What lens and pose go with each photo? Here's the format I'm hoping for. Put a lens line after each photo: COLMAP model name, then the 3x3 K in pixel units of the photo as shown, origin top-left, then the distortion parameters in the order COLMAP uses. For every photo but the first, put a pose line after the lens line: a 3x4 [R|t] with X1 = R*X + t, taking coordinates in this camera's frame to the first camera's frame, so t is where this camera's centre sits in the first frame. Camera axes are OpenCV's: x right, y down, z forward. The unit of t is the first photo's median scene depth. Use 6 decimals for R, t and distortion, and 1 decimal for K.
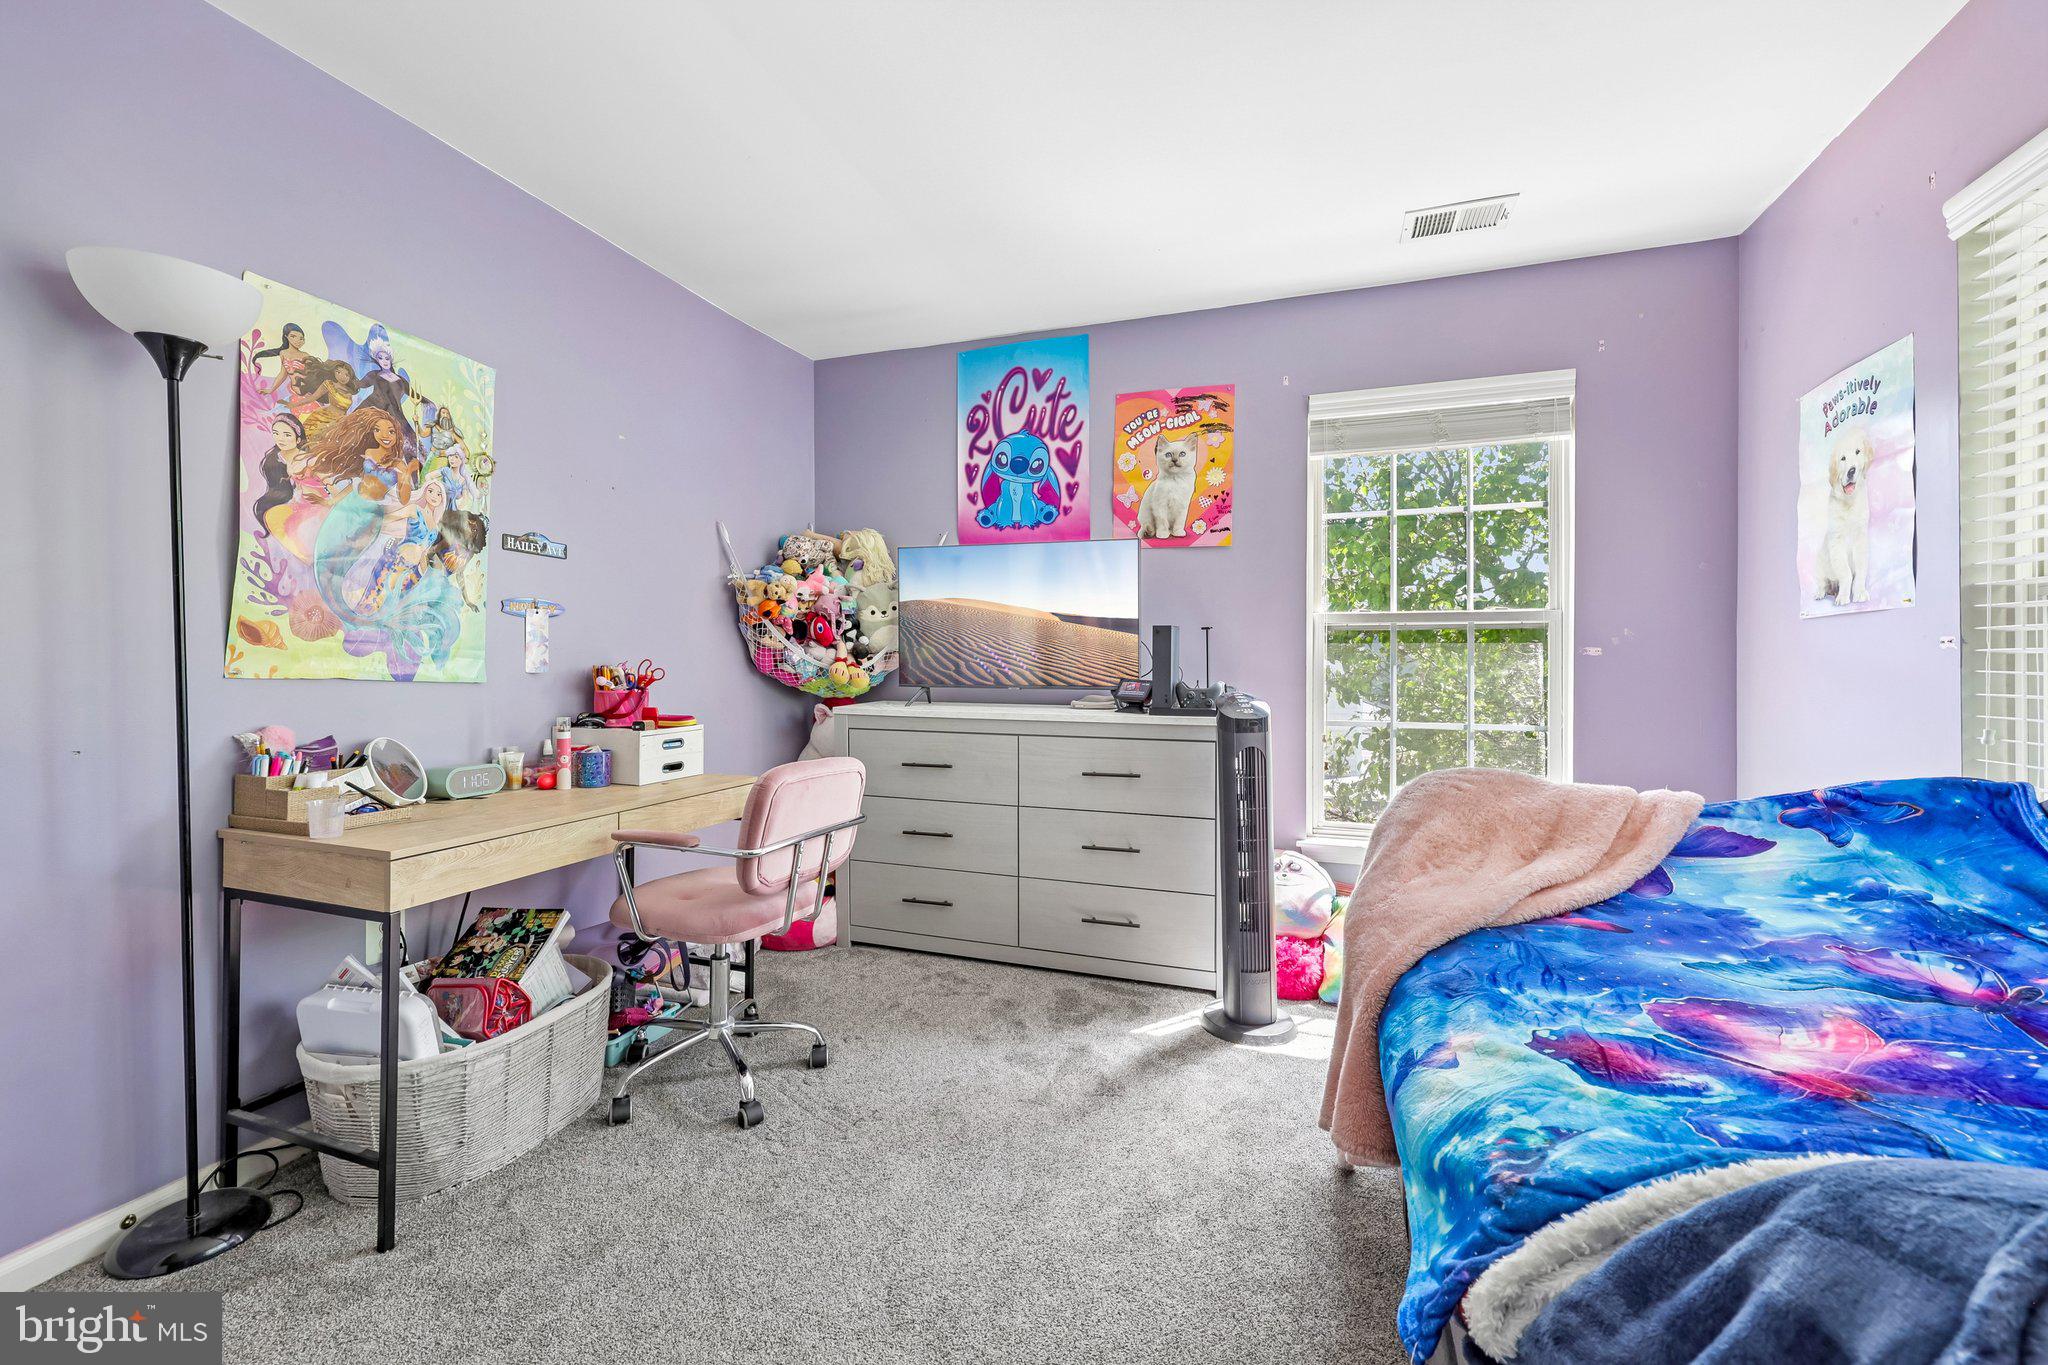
lens RADIAL K [[825.7, 0, 1021.3], [0, 825.7, 655.9], [0, 0, 1]] dist [-0.002307, -0.000428]
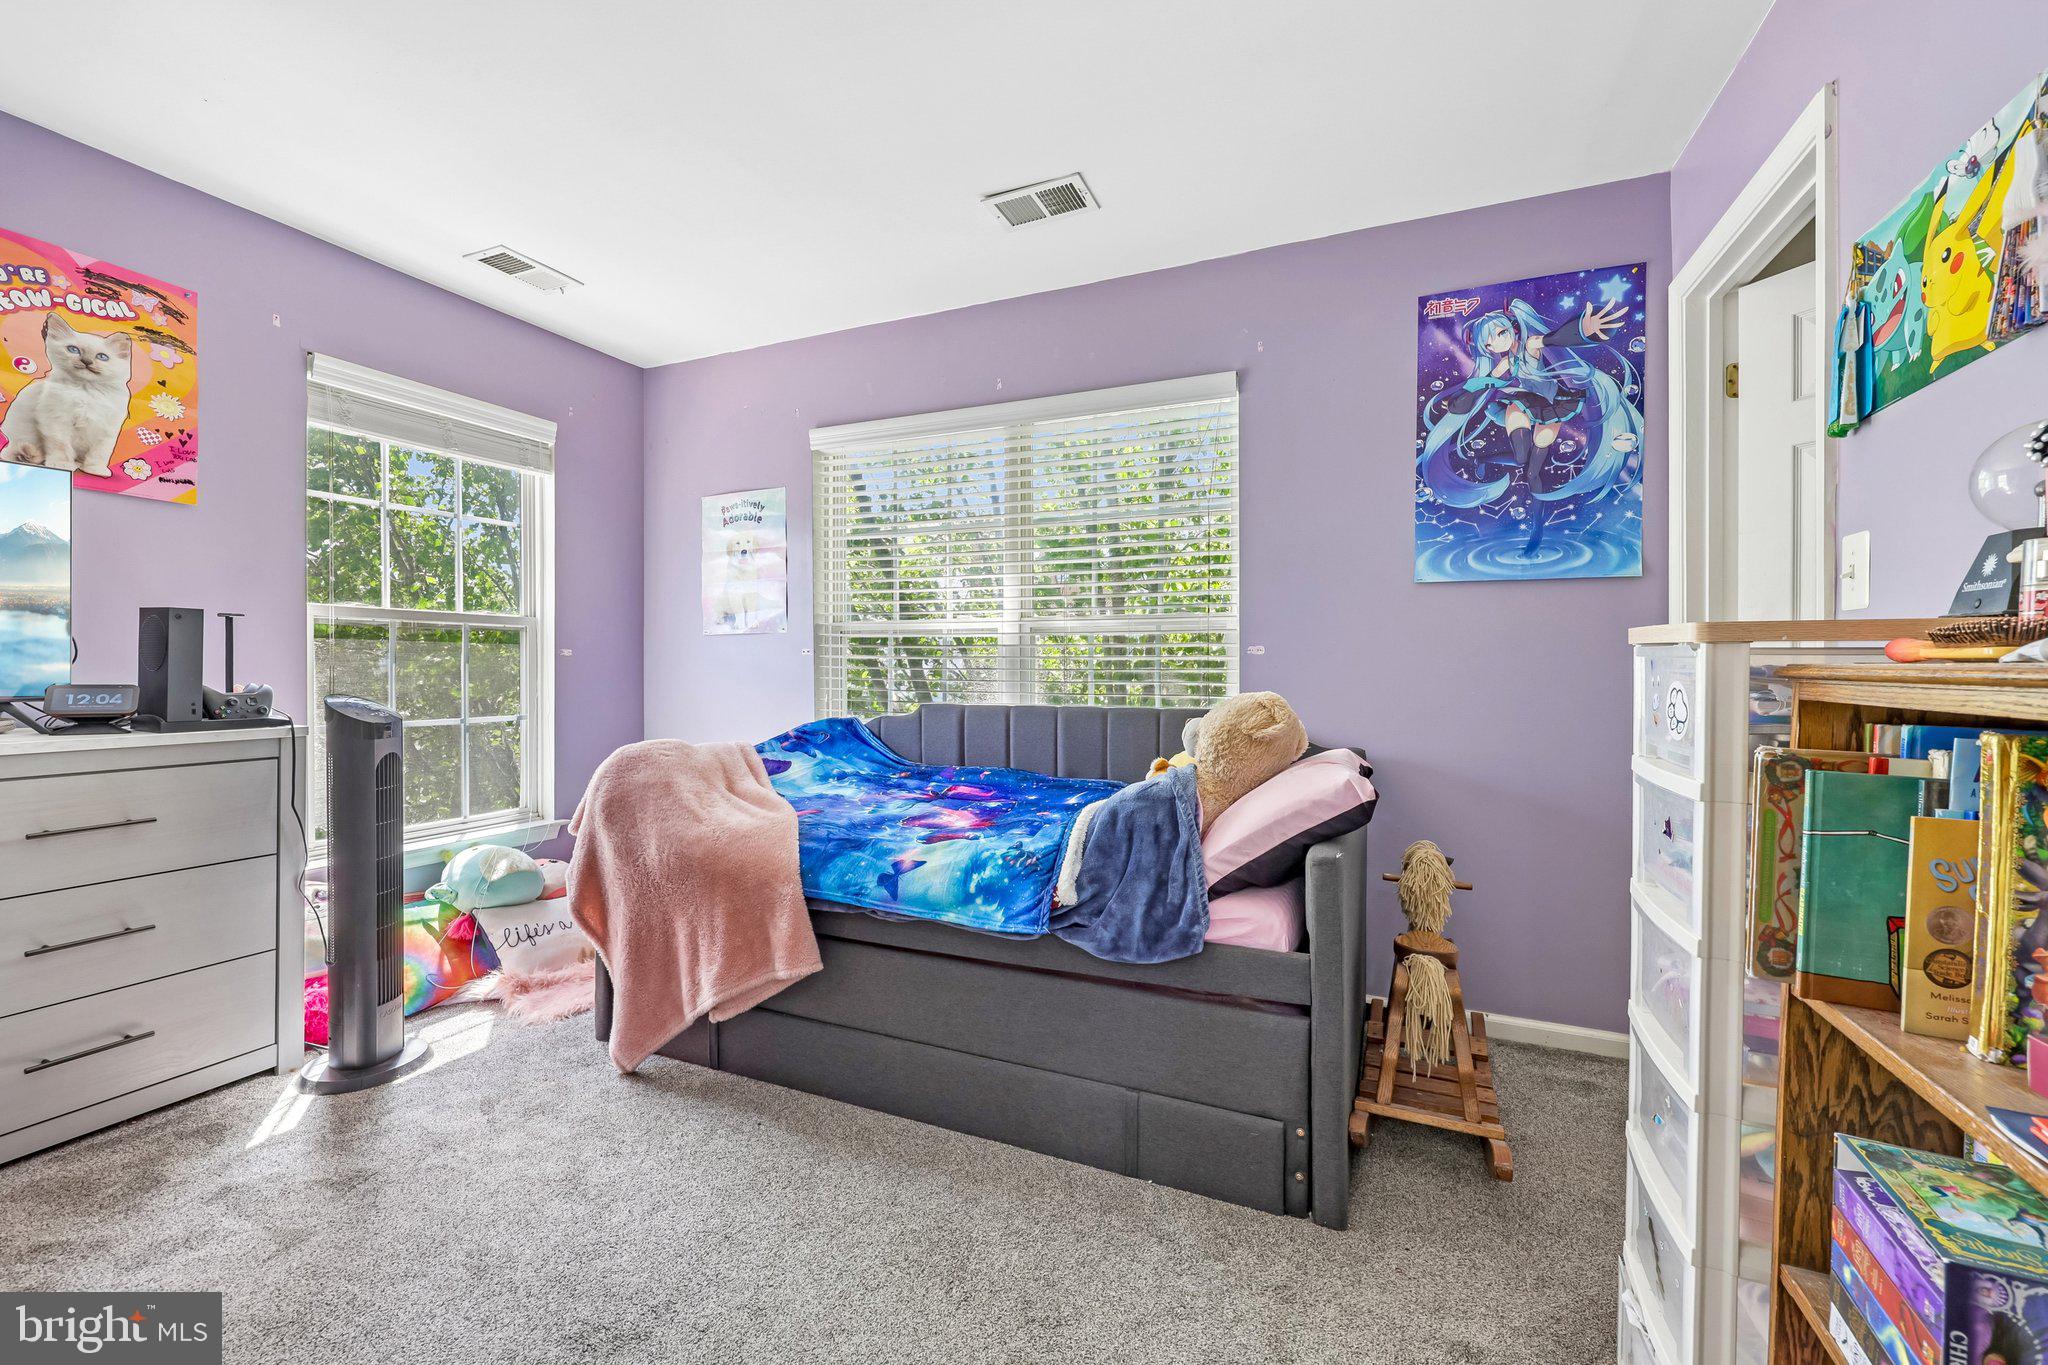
lens RADIAL K [[825.7, 0, 1021.3], [0, 825.7, 655.9], [0, 0, 1]] dist [-0.002307, -0.000428]
pose [[0.073391, 0.010525, 0.997248, -0.497159], [-0.010995, 0.999892, -0.009744, 0.004117], [-0.997243, -0.010250, 0.073499, 0.209841]]
